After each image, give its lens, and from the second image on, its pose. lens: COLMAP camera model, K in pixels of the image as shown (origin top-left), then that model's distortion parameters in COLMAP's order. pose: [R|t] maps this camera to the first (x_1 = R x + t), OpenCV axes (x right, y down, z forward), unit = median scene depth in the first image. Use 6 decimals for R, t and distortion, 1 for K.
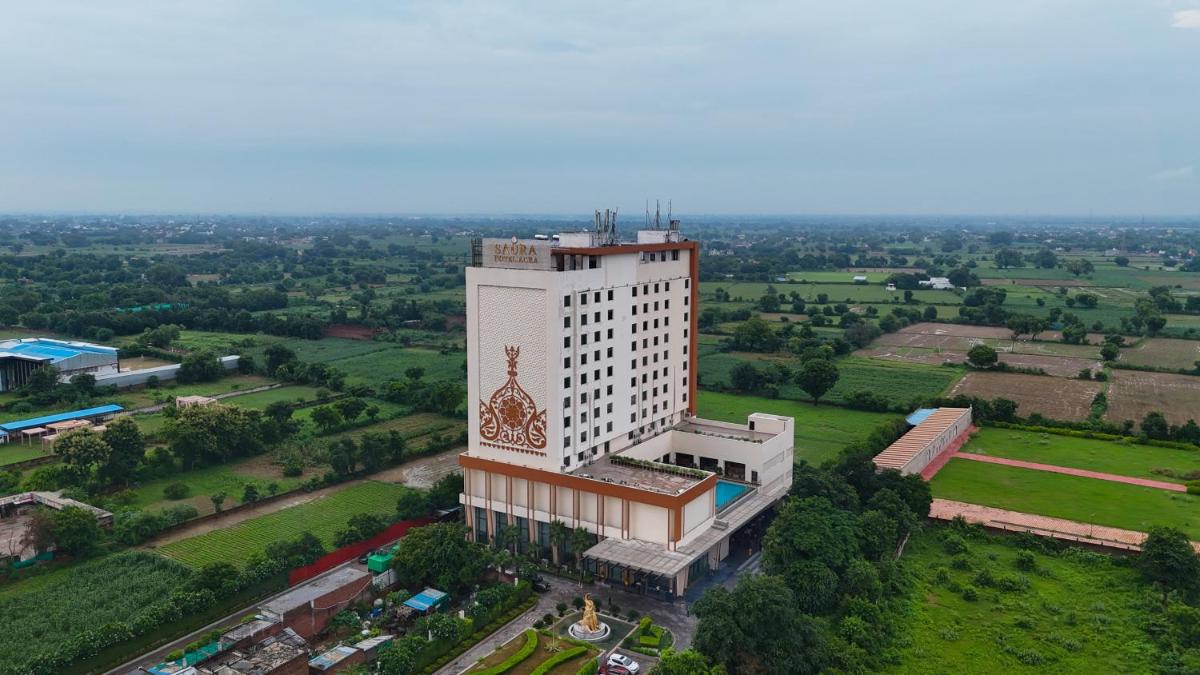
lens RADIAL K [[880.4, 0, 606.2], [0, 880.4, 332.8], [0, 0, 1]] dist [0.105751, -0.104700]
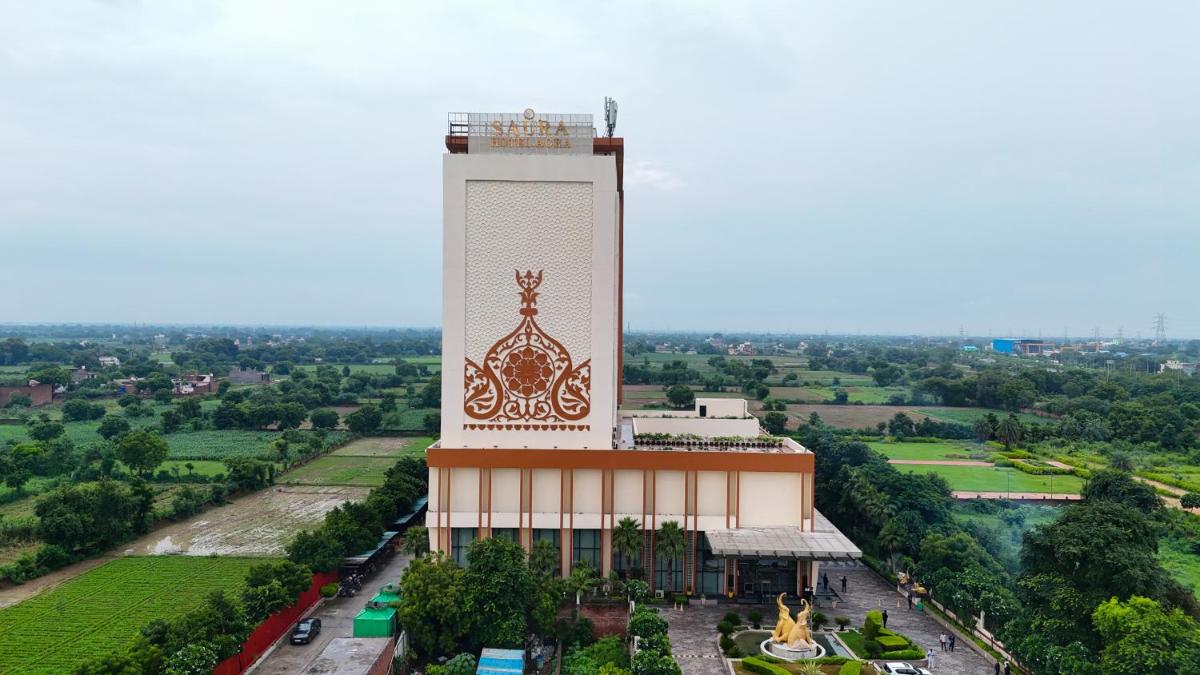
lens RADIAL K [[880.4, 0, 606.2], [0, 880.4, 332.8], [0, 0, 1]] dist [0.105751, -0.104700]
pose [[0.857859, 0.002924, 0.513877, -0.394156], [0.061801, 0.992139, -0.108815, 0.136521], [-0.510156, 0.125106, 0.850935, 0.395655]]
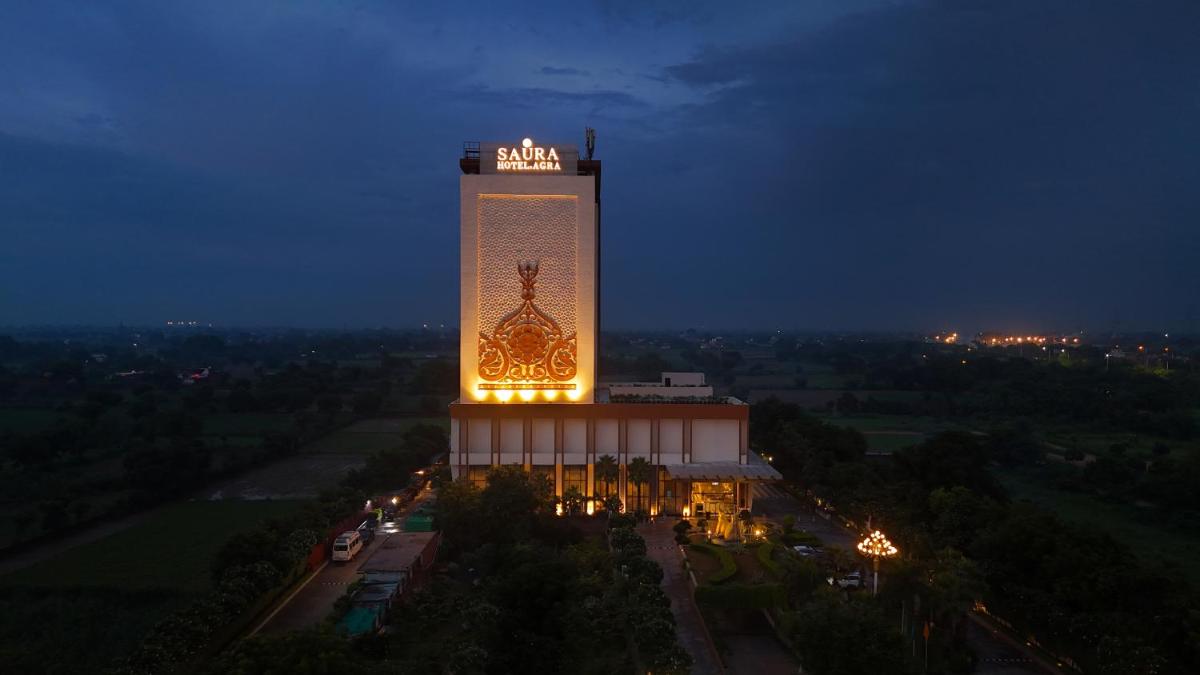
lens RADIAL K [[880.4, 0, 606.2], [0, 880.4, 332.8], [0, 0, 1]] dist [0.105751, -0.104700]
pose [[0.842949, -0.004743, 0.537972, -0.497242], [0.072047, 0.991949, -0.104146, 0.173101], [-0.533147, 0.126549, 0.836504, 0.240965]]
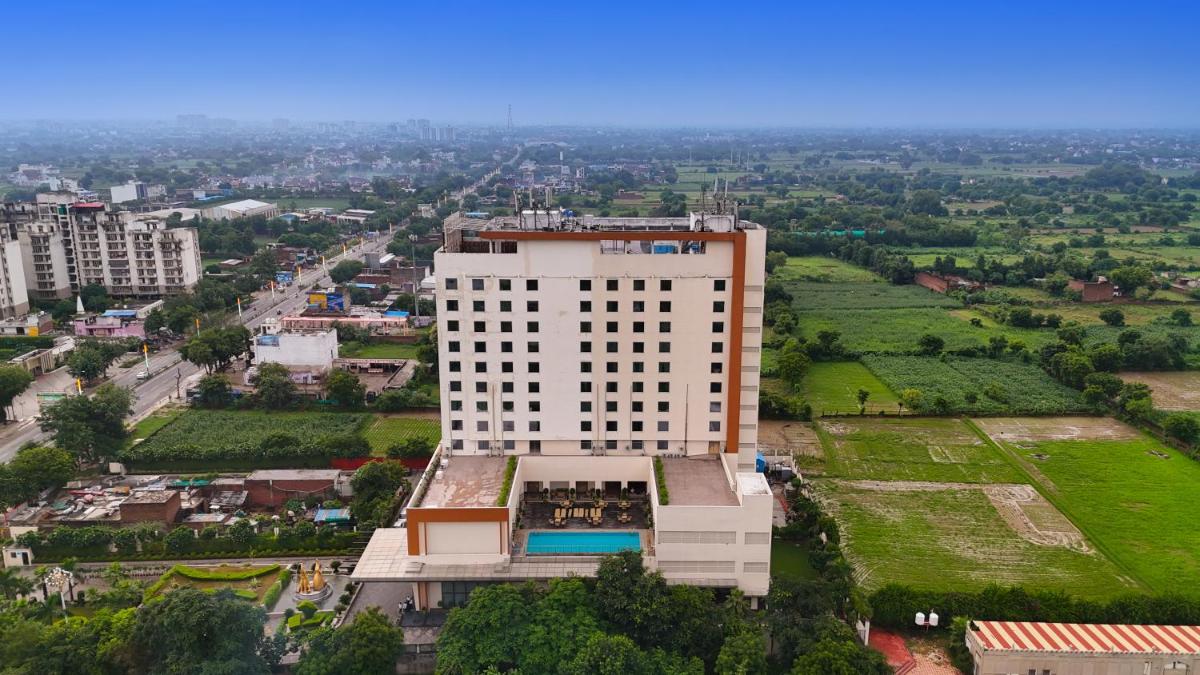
lens RADIAL K [[880.4, 0, 606.2], [0, 880.4, 332.8], [0, 0, 1]] dist [0.105751, -0.104700]
pose [[0.530899, 0.195643, -0.824543, 0.820035], [-0.116734, 0.980594, 0.157509, -0.149423], [0.839357, 0.012631, 0.543434, 0.585946]]
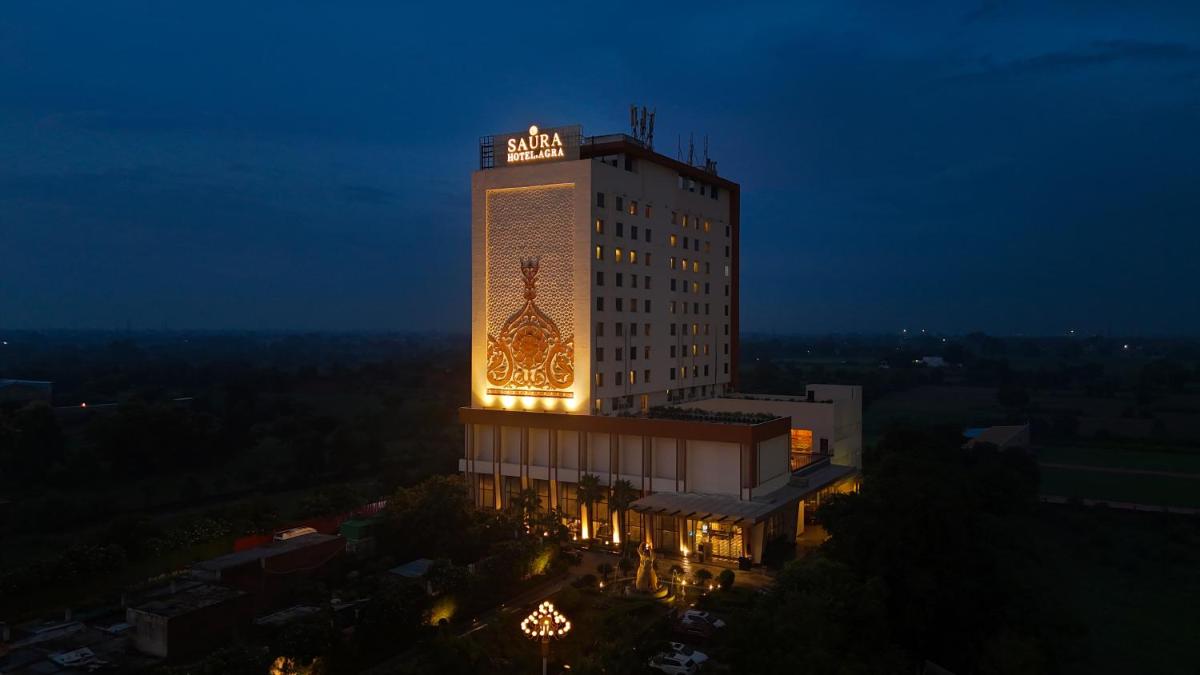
lens RADIAL K [[880.4, 0, 606.2], [0, 880.4, 332.8], [0, 0, 1]] dist [0.105751, -0.104700]
pose [[0.999484, -0.000014, 0.032105, -0.062137], [0.004205, 0.991441, -0.130487, 0.180119], [-0.031829, 0.130555, 0.990930, 0.208996]]
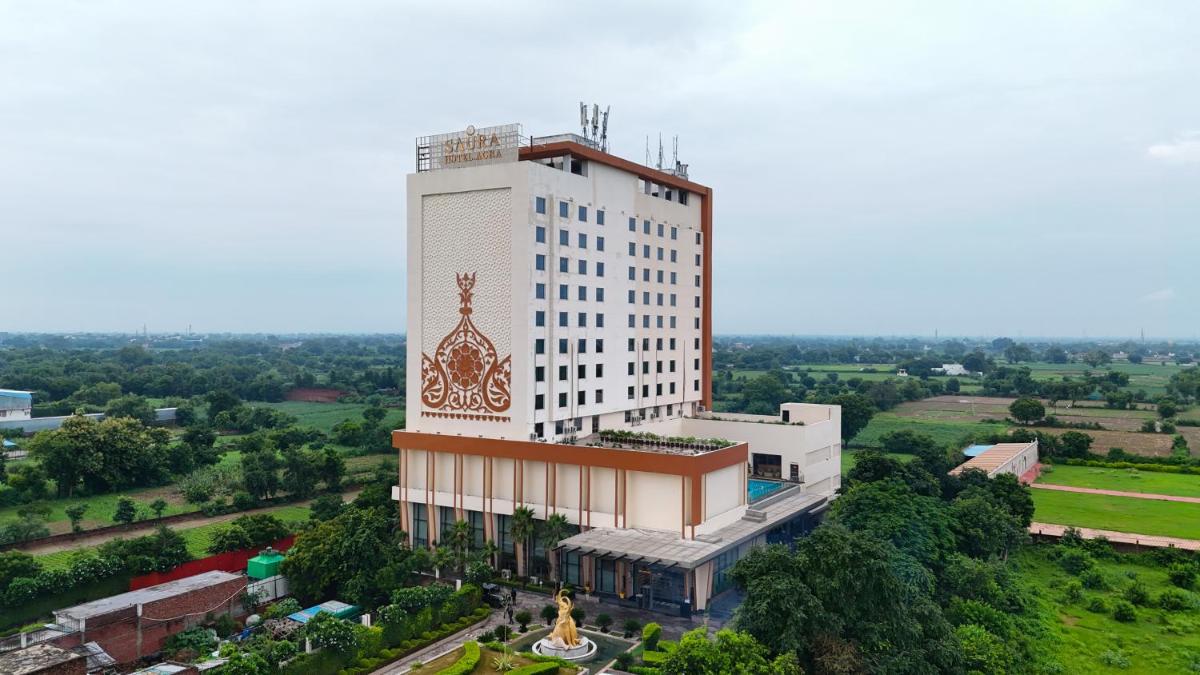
lens RADIAL K [[881.5, 0, 605.9], [0, 881.5, 337.1], [0, 0, 1]] dist [0.086363, -0.062105]
pose [[0.999992, 0.001147, 0.003805, 0.006950], [-0.000639, 0.991390, -0.130944, 0.161296], [-0.003922, 0.130941, 0.991382, 0.270689]]
